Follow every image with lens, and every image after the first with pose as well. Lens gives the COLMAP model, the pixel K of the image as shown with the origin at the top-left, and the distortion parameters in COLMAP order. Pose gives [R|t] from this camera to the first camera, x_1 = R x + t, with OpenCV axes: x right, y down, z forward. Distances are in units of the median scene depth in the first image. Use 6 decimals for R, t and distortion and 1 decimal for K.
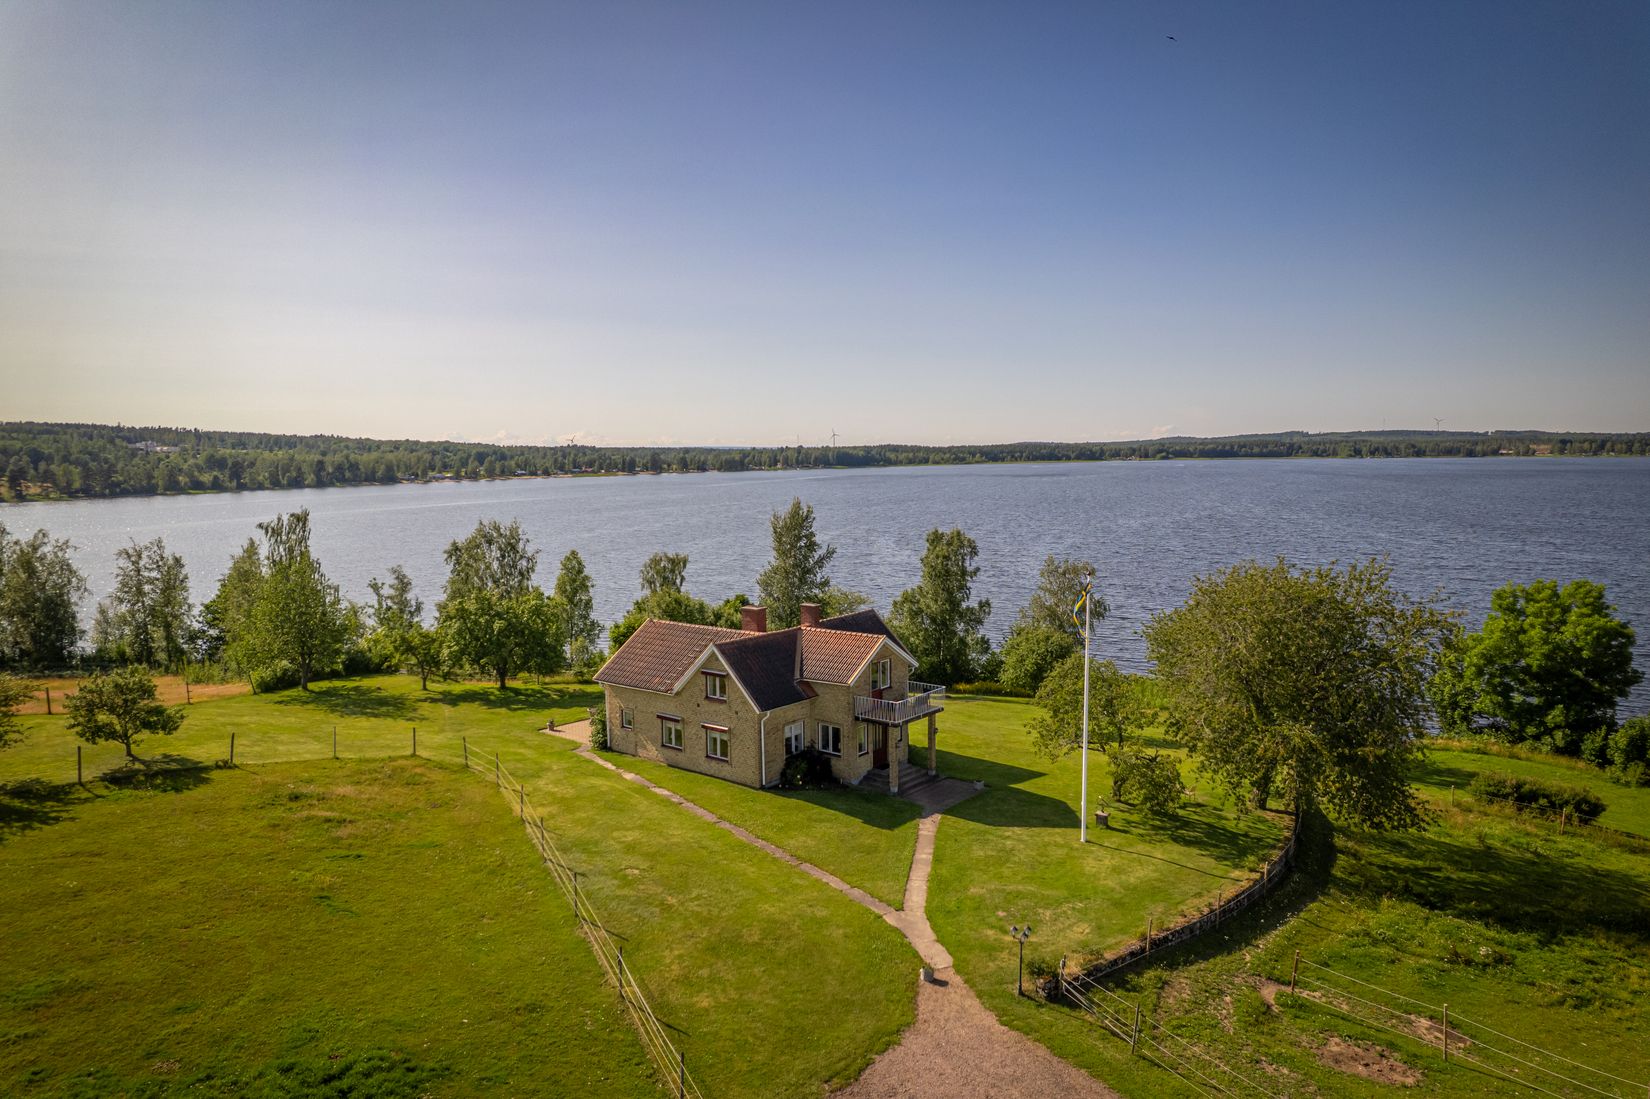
lens RADIAL K [[1060.3, 0, 825.0], [0, 1060.3, 549.5], [0, 0, 1]] dist [-0.083030, 0.075389]
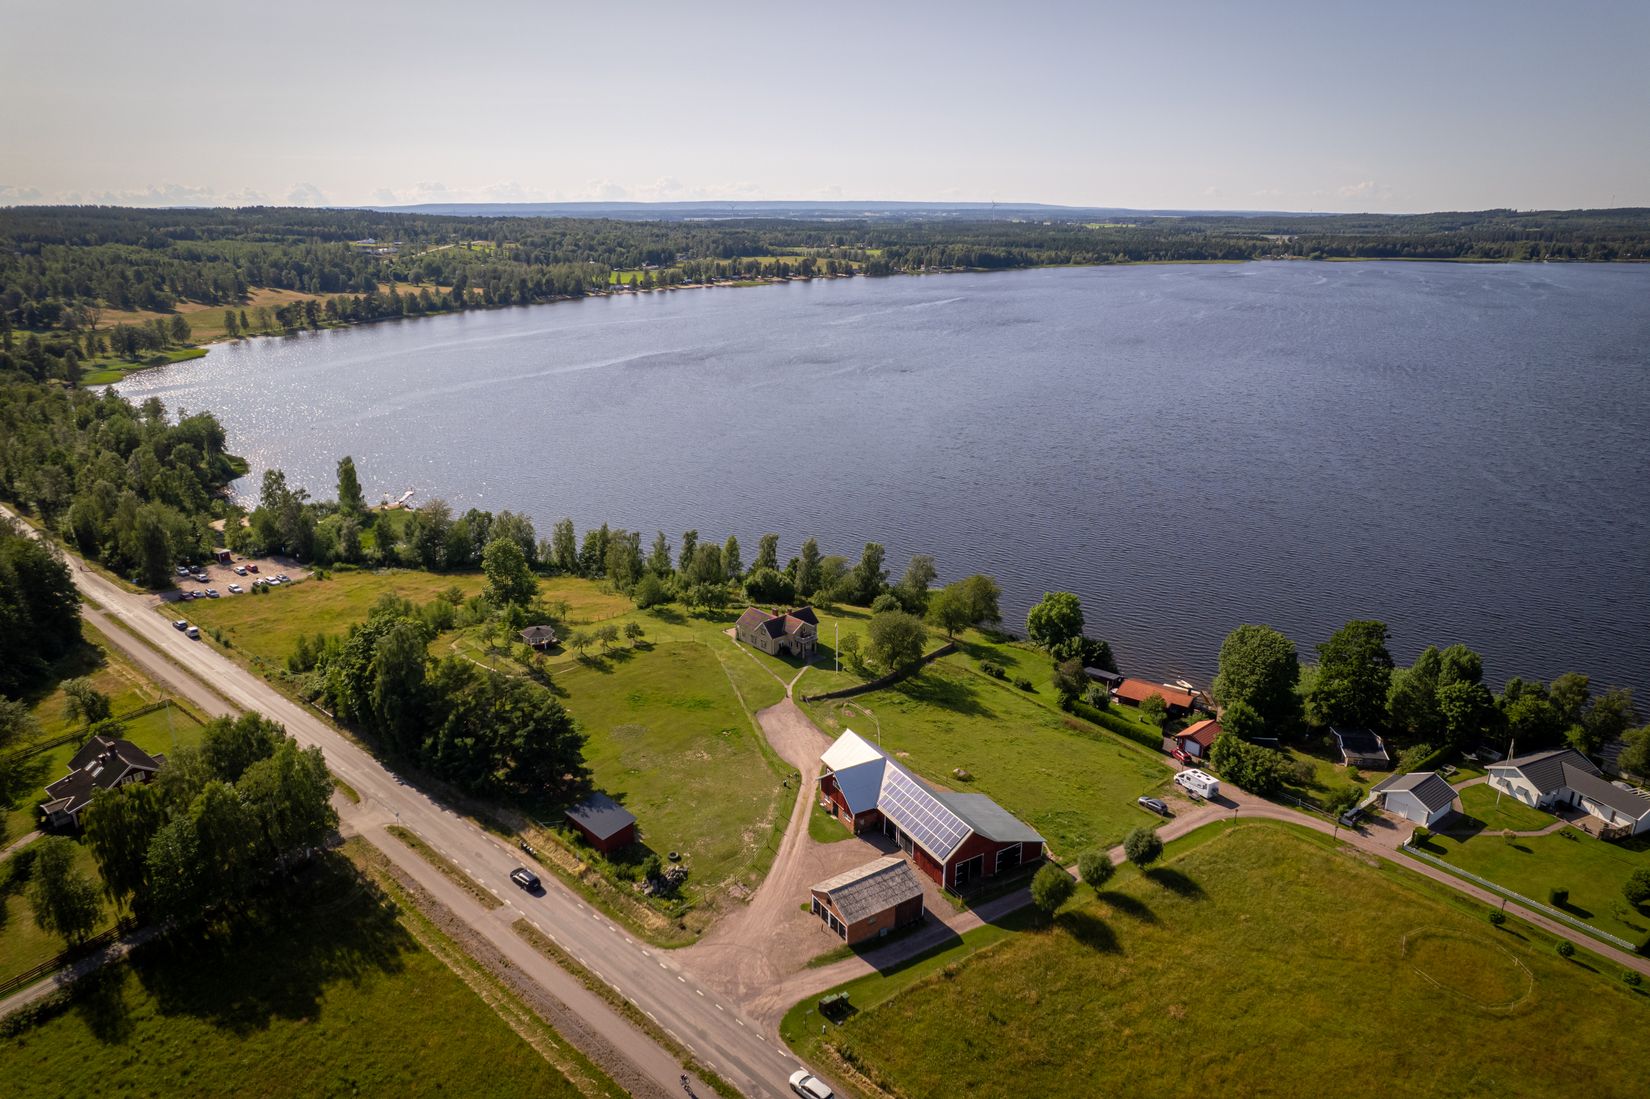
lens RADIAL K [[1060.3, 0, 825.0], [0, 1060.3, 549.5], [0, 0, 1]] dist [-0.083030, 0.075389]
pose [[0.988478, 0.057175, -0.140153, 0.362002], [-0.024439, 0.974053, 0.224998, -0.580574], [0.149381, -0.218980, 0.964227, -1.509660]]
